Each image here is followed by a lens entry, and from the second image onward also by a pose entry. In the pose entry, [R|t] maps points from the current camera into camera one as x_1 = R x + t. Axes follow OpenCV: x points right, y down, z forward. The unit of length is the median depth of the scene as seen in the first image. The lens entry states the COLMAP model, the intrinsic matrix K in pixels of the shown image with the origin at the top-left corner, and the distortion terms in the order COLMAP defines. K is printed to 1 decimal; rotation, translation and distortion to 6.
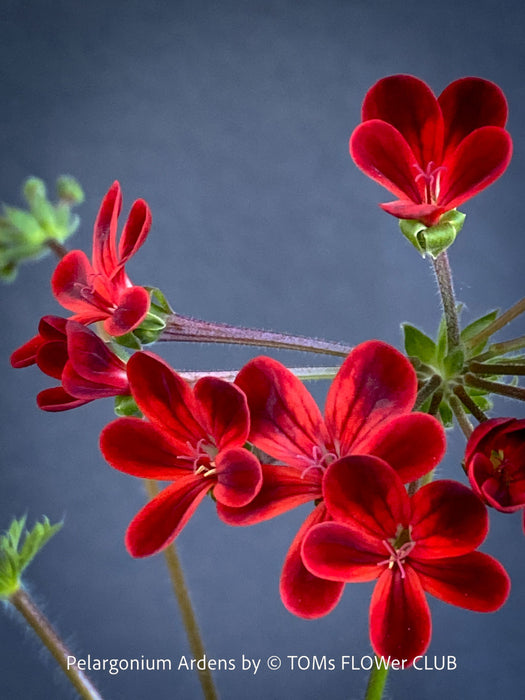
lens RADIAL K [[1837.0, 0, 262.5], [0, 1837.0, 350.0], [0, 0, 1]] dist [0.110707, 0.126742]
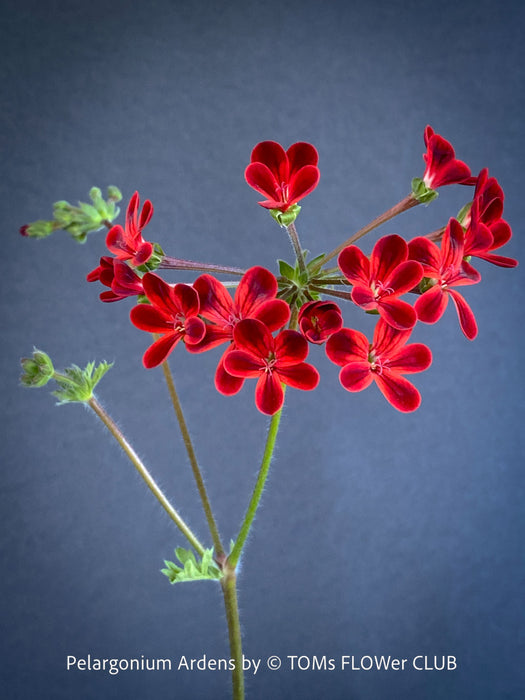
lens RADIAL K [[1165.3, 0, 262.5], [0, 1165.3, 350.0], [0, 0, 1]] dist [0.079992, 0.020369]
pose [[0.999782, -0.009280, 0.018714, 0.037944], [0.008319, 0.998674, 0.050798, 0.022104], [-0.019160, -0.050632, 0.998534, -0.340946]]
